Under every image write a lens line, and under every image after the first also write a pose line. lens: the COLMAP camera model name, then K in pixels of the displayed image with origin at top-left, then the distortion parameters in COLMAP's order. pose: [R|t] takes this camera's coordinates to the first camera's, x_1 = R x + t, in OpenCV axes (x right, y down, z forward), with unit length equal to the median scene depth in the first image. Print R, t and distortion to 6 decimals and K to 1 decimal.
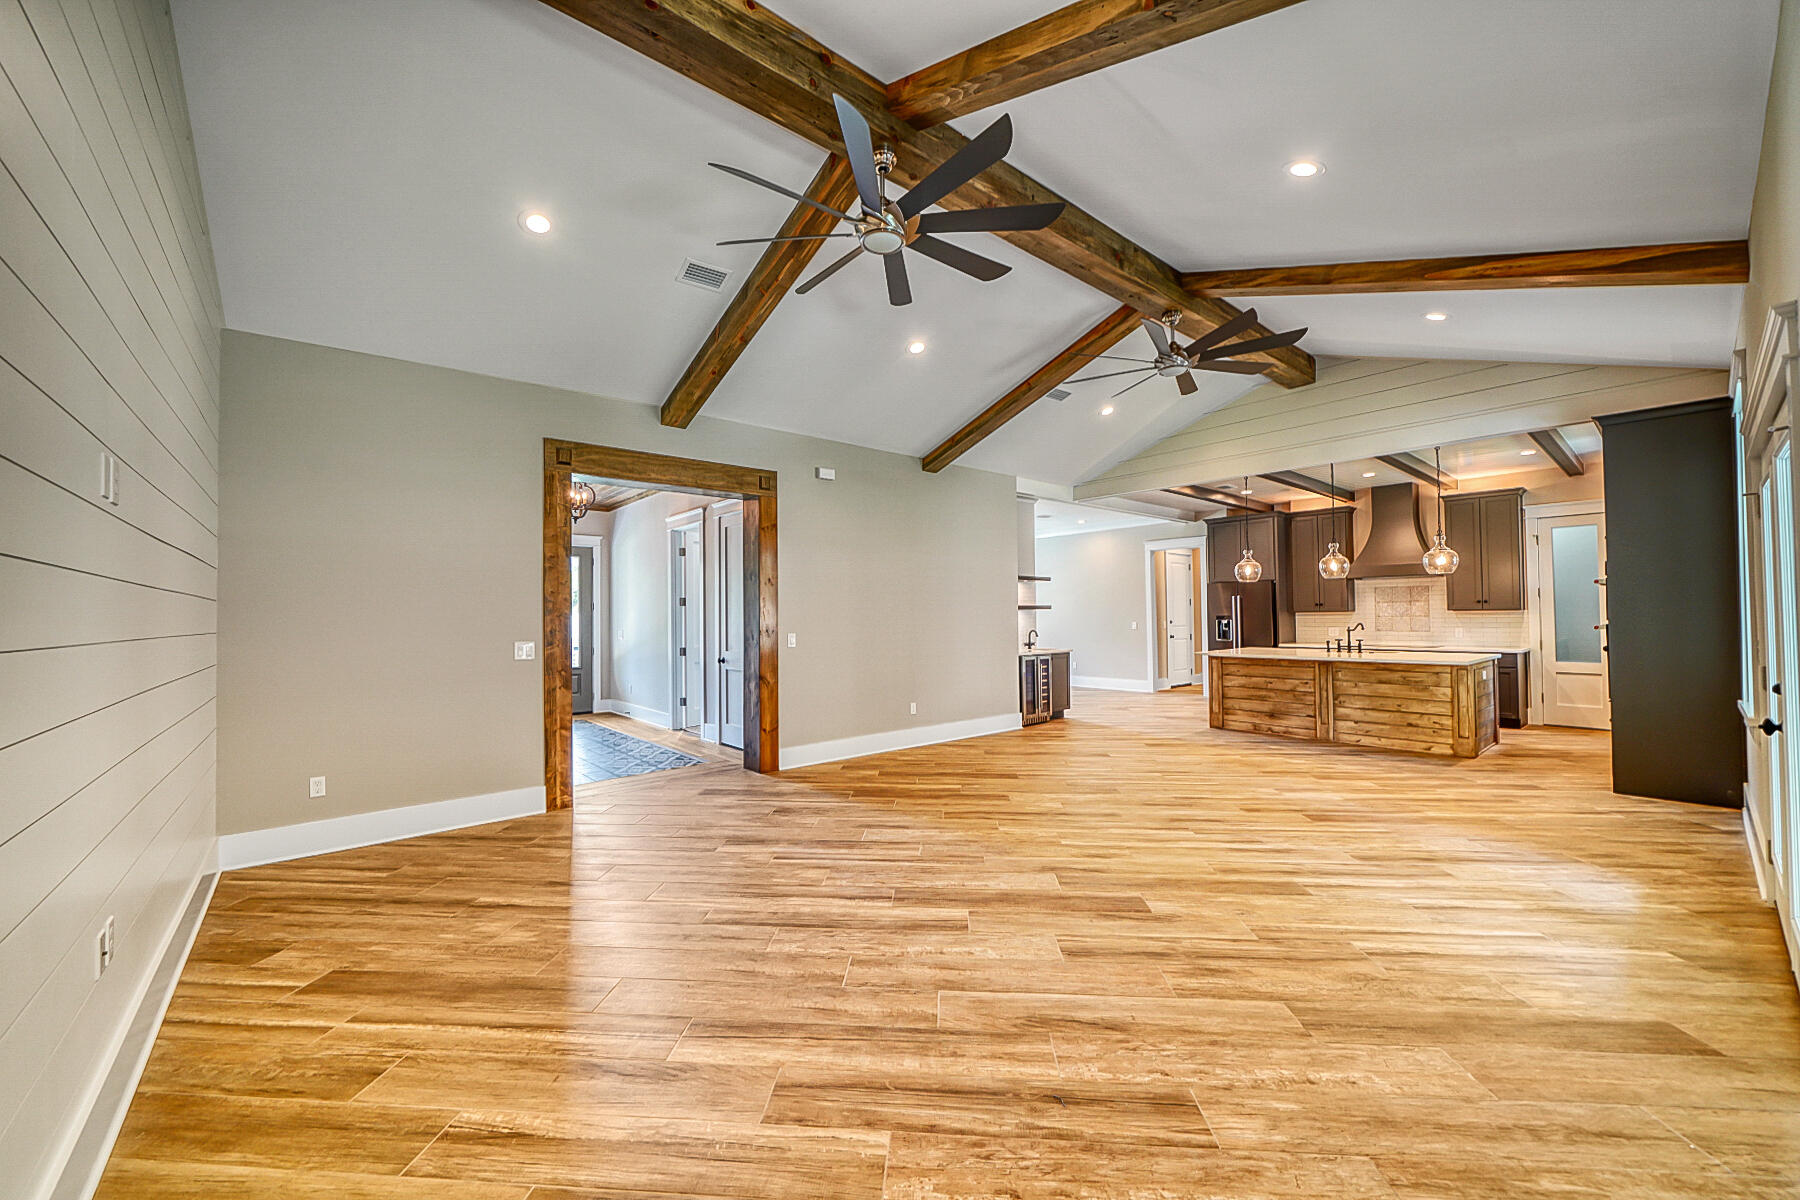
lens RADIAL K [[676.6, 0, 890.8], [0, 676.6, 605.1], [0, 0, 1]] dist [-0.001939, -0.000103]
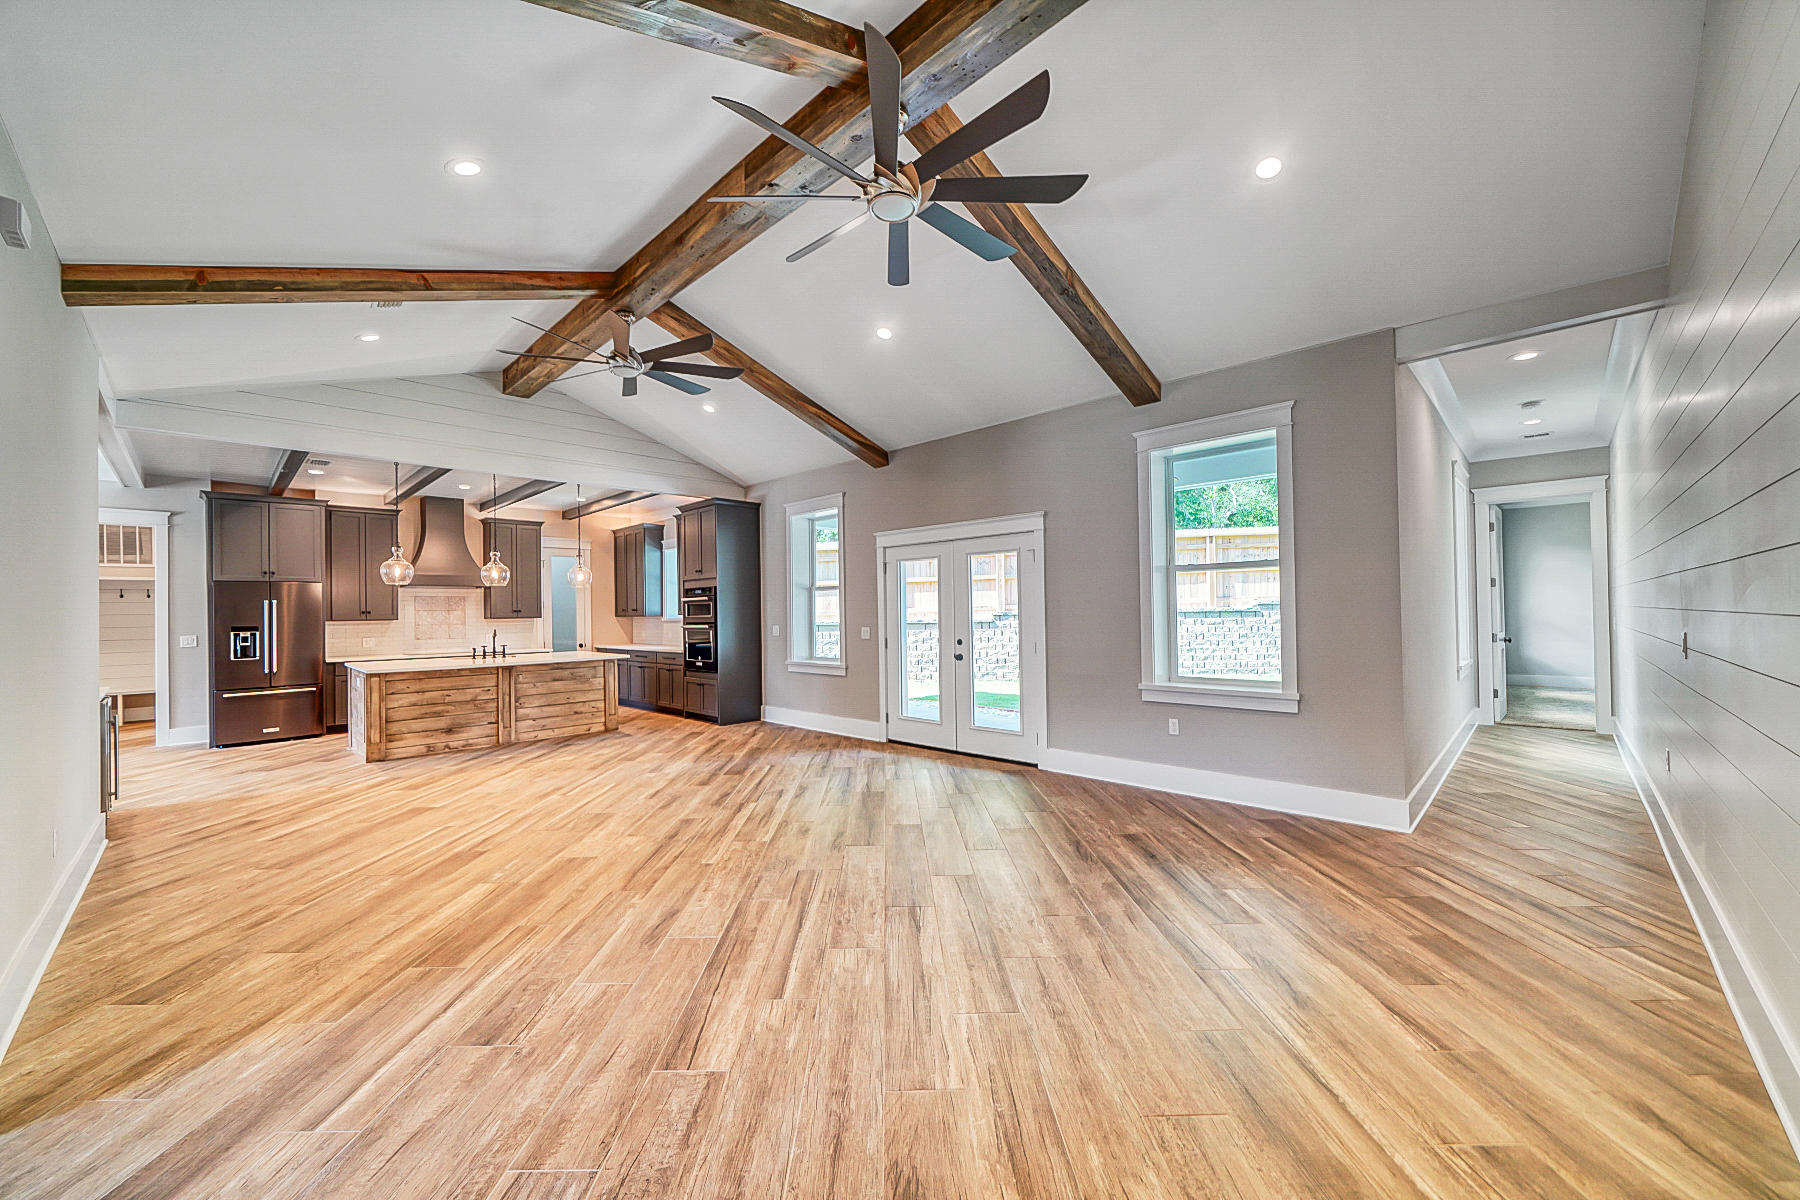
lens RADIAL K [[676.6, 0, 890.8], [0, 676.6, 605.1], [0, 0, 1]] dist [-0.001939, -0.000103]
pose [[-0.091894, 0.023315, 0.995496, -0.449979], [0.000223, 0.999726, -0.023393, 0.014472], [-0.995769, -0.001927, -0.091874, 0.529289]]
